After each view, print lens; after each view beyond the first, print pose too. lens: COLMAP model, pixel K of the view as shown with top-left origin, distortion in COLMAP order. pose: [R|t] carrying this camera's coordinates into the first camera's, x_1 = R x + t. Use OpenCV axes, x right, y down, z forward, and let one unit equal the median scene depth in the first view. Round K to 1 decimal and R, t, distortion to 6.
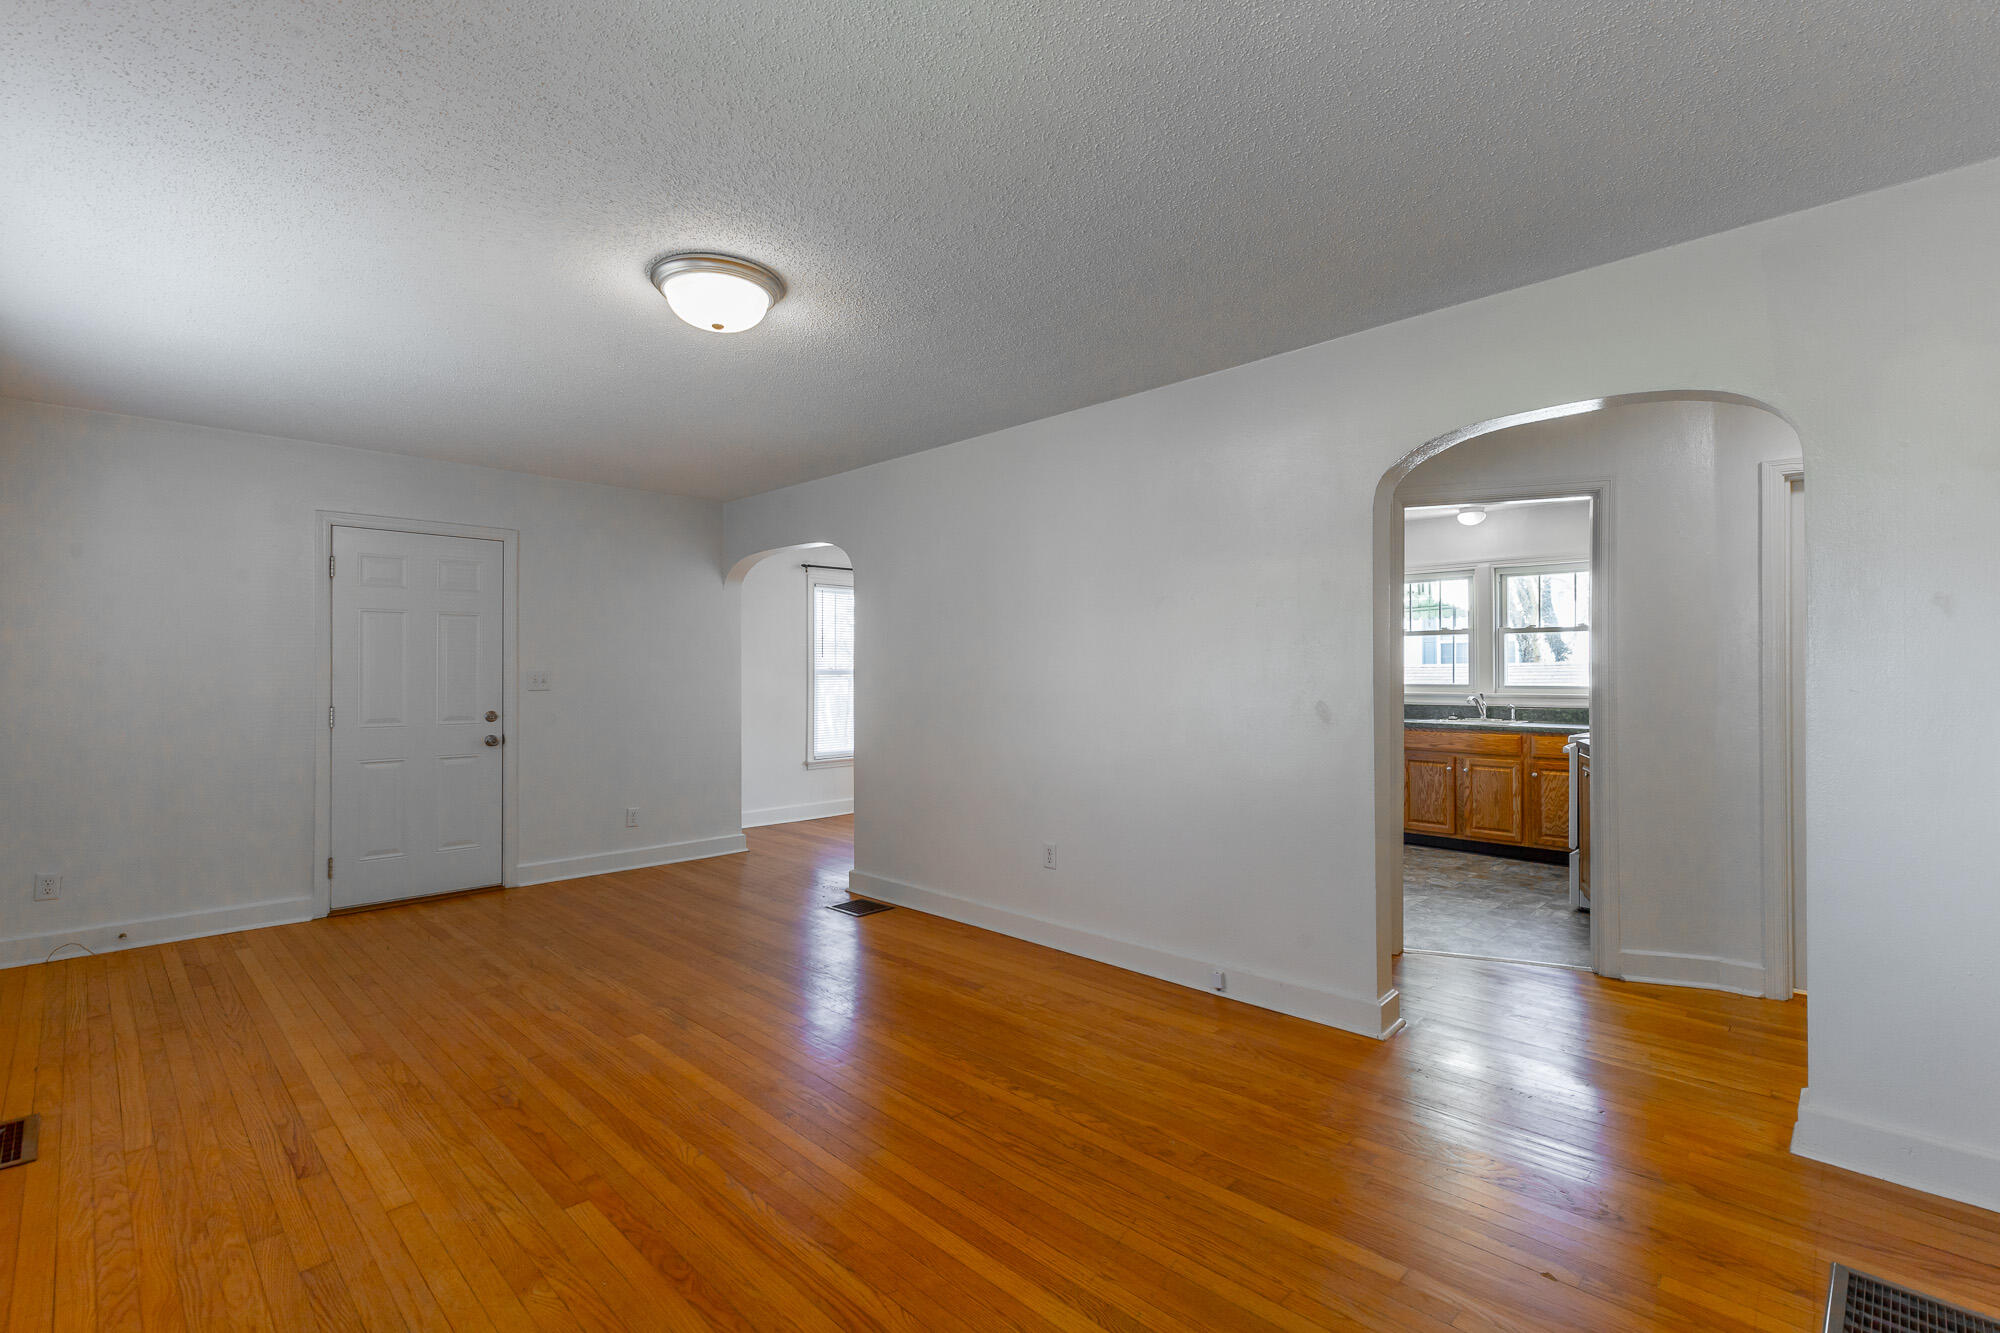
lens RADIAL K [[908.9, 0, 1018.4], [0, 908.9, 678.5], [0, 0, 1]] dist [-0.002324, 0.000649]
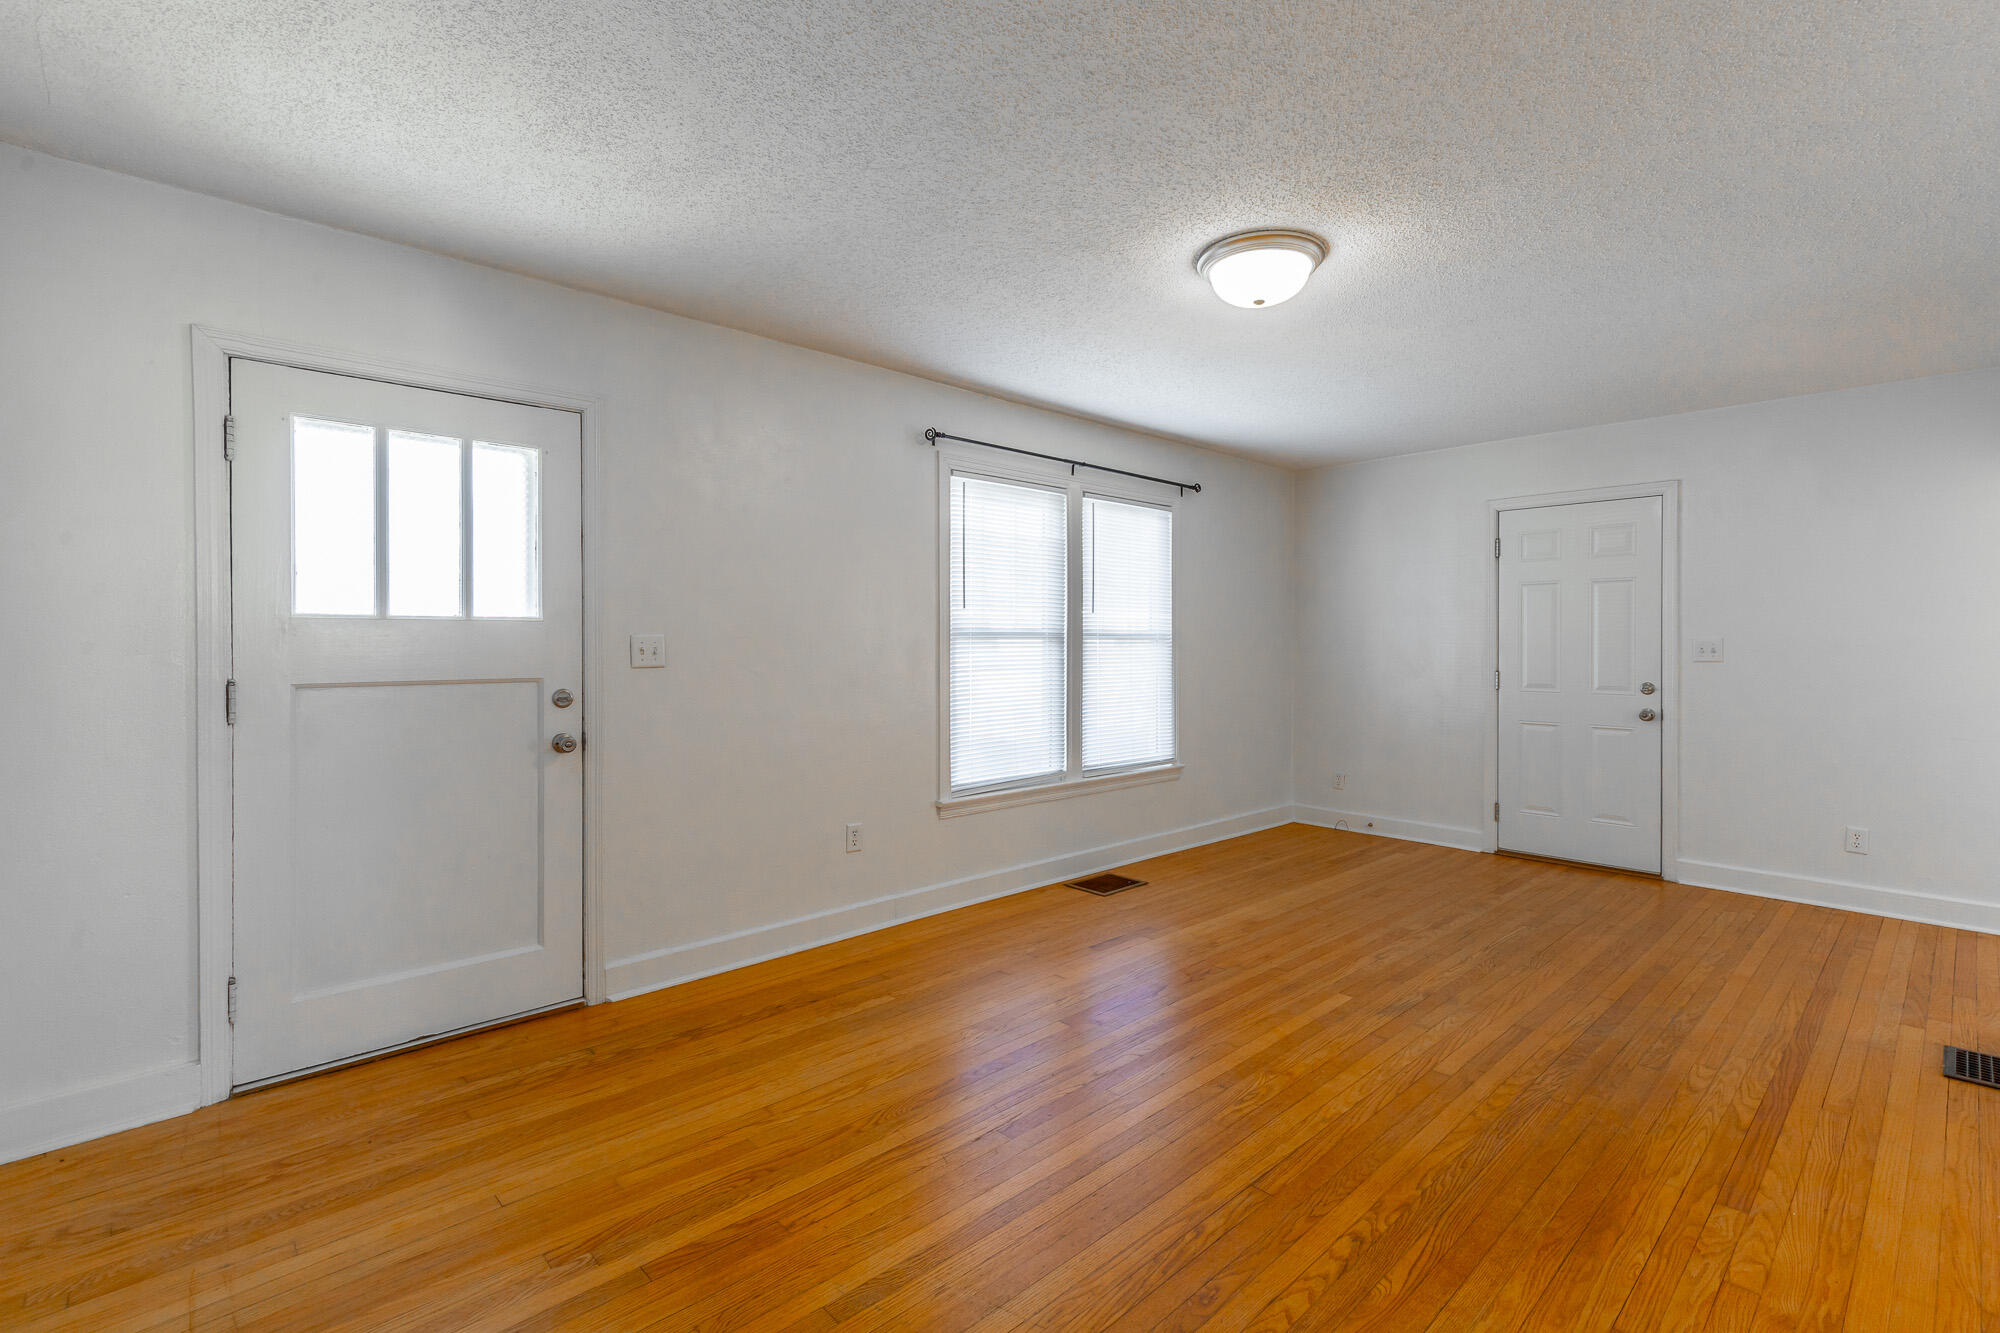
lens RADIAL K [[908.9, 0, 1011.1], [0, 908.9, 646.8], [0, 0, 1]] dist [-0.002324, 0.000649]
pose [[-0.054591, 0.008444, -0.998473, 0.380595], [-0.006685, 0.999939, 0.008822, -0.004203], [0.998486, 0.007157, -0.054531, 0.416431]]
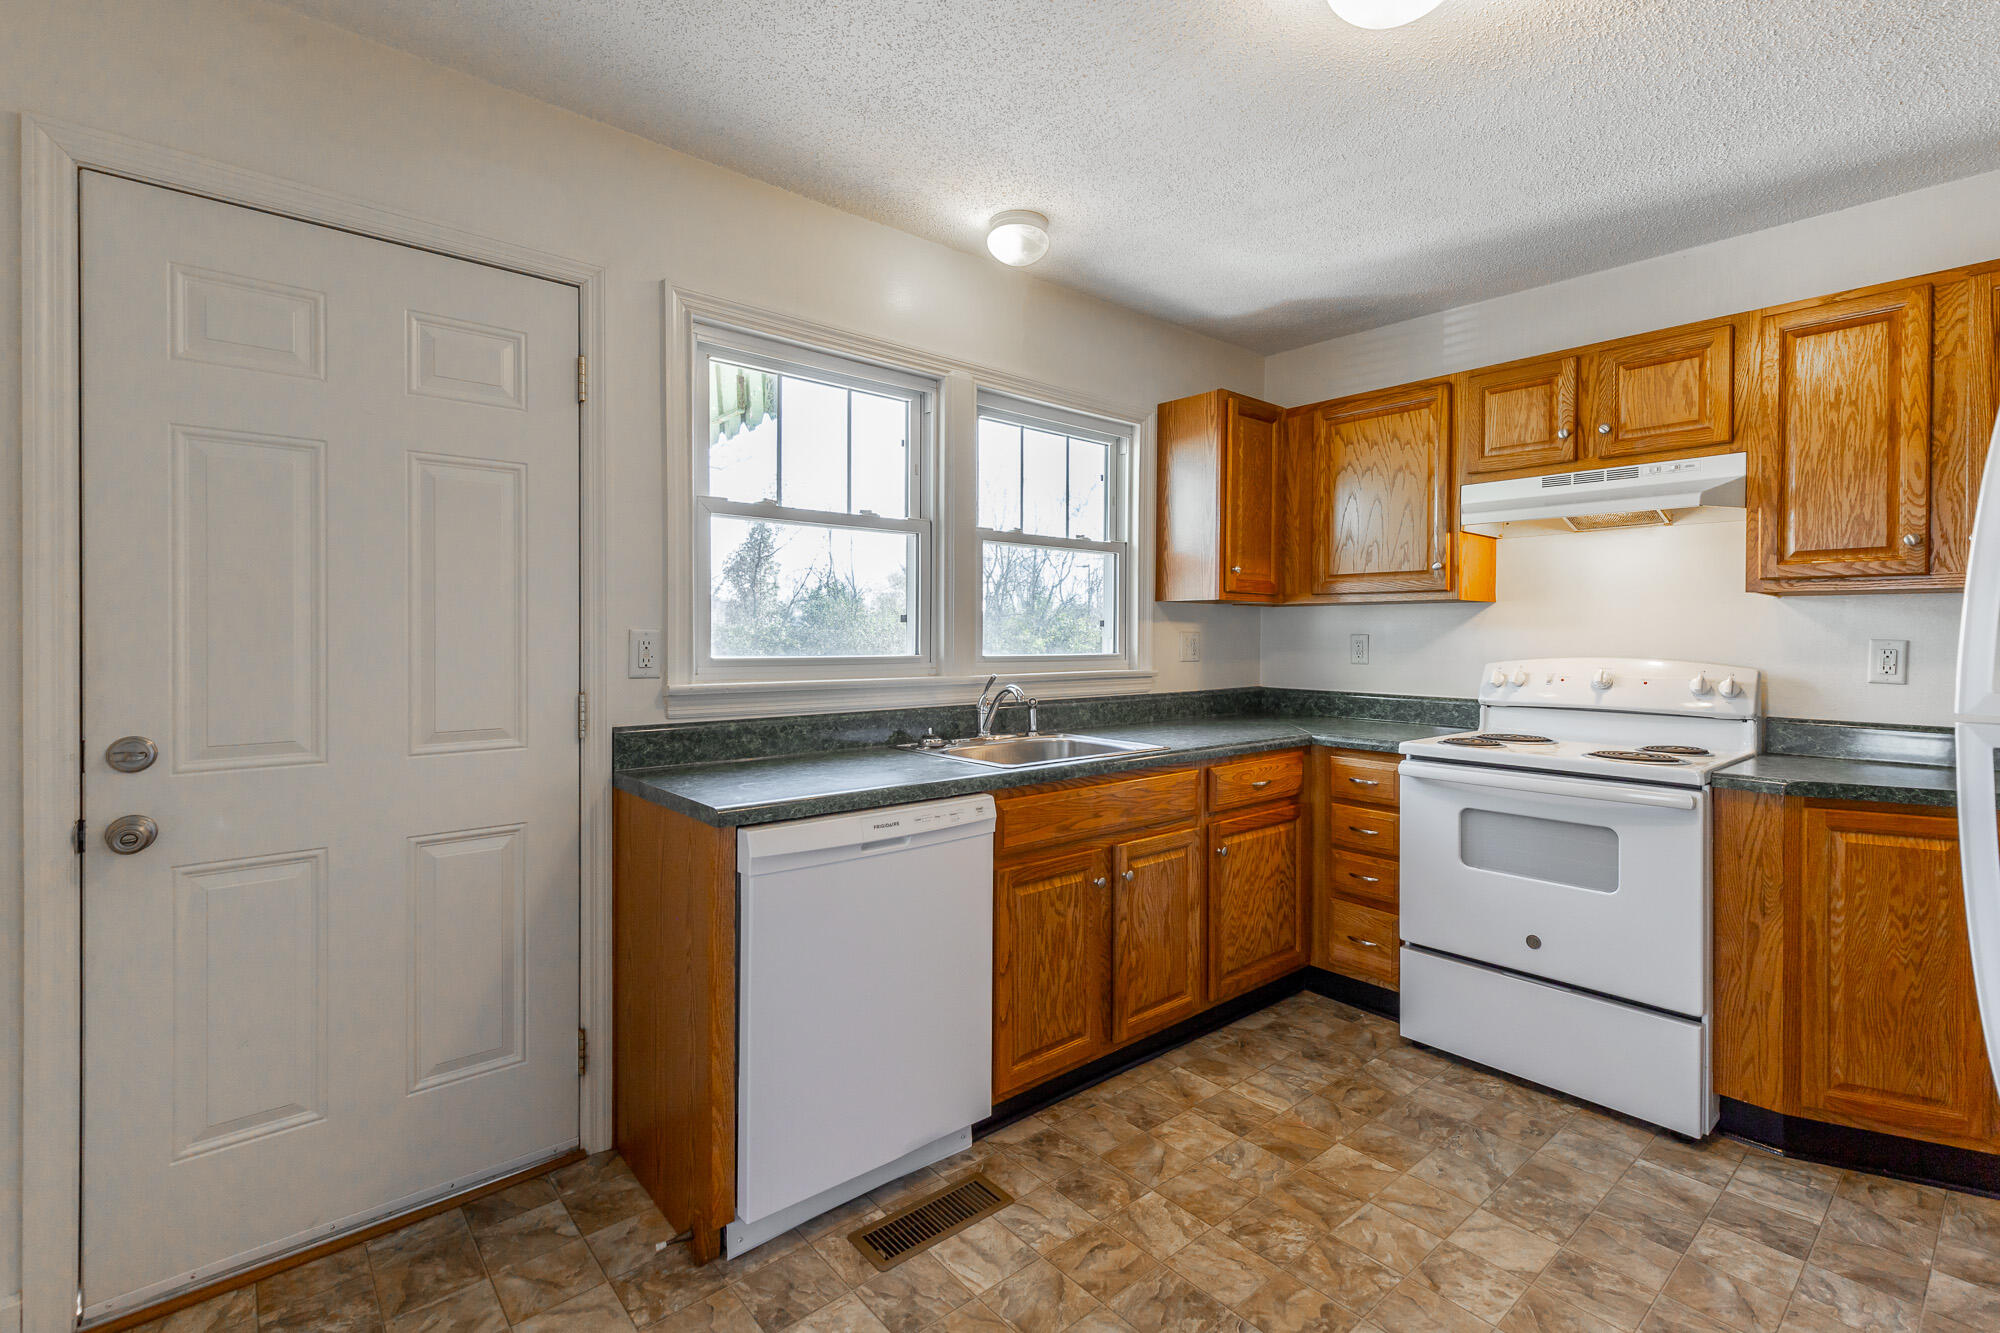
lens RADIAL K [[908.9, 0, 1028.1], [0, 908.9, 636.3], [0, 0, 1]] dist [-0.002324, 0.000649]
pose [[0.069205, -0.000214, 0.997602, 0.120532], [-0.004934, 0.999988, 0.000557, -0.002802], [-0.997590, -0.004961, 0.069204, 1.243593]]
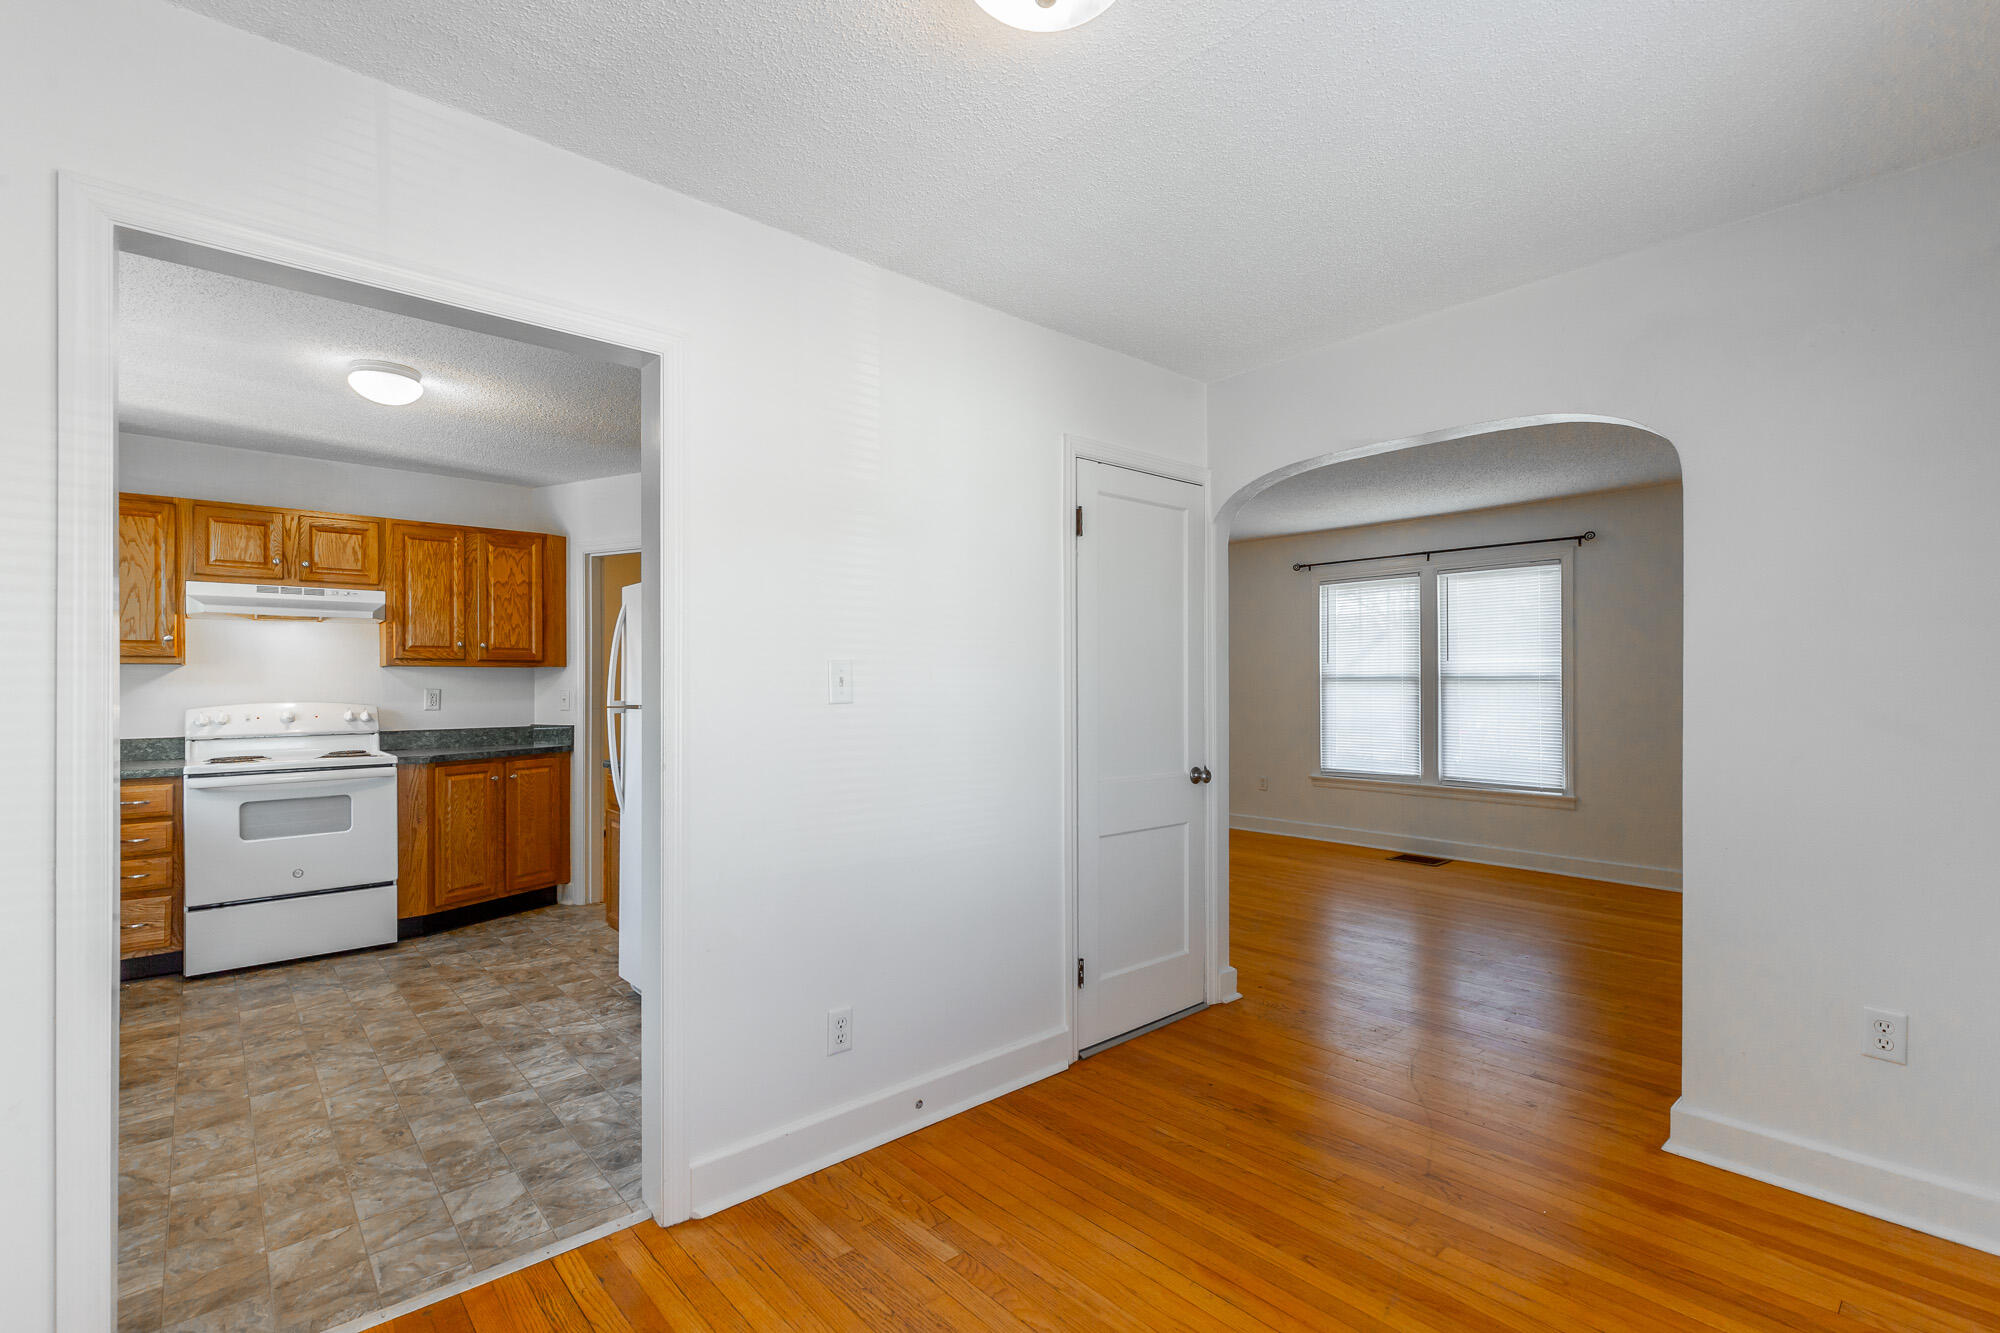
lens RADIAL K [[908.9, 0, 1018.0], [0, 908.9, 677.2], [0, 0, 1]] dist [-0.002324, 0.000649]
pose [[-0.998440, 0.005591, 0.055555, -0.057259], [0.005394, 0.999979, -0.003694, -0.008247], [-0.055574, -0.003389, -0.998449, 1.763330]]
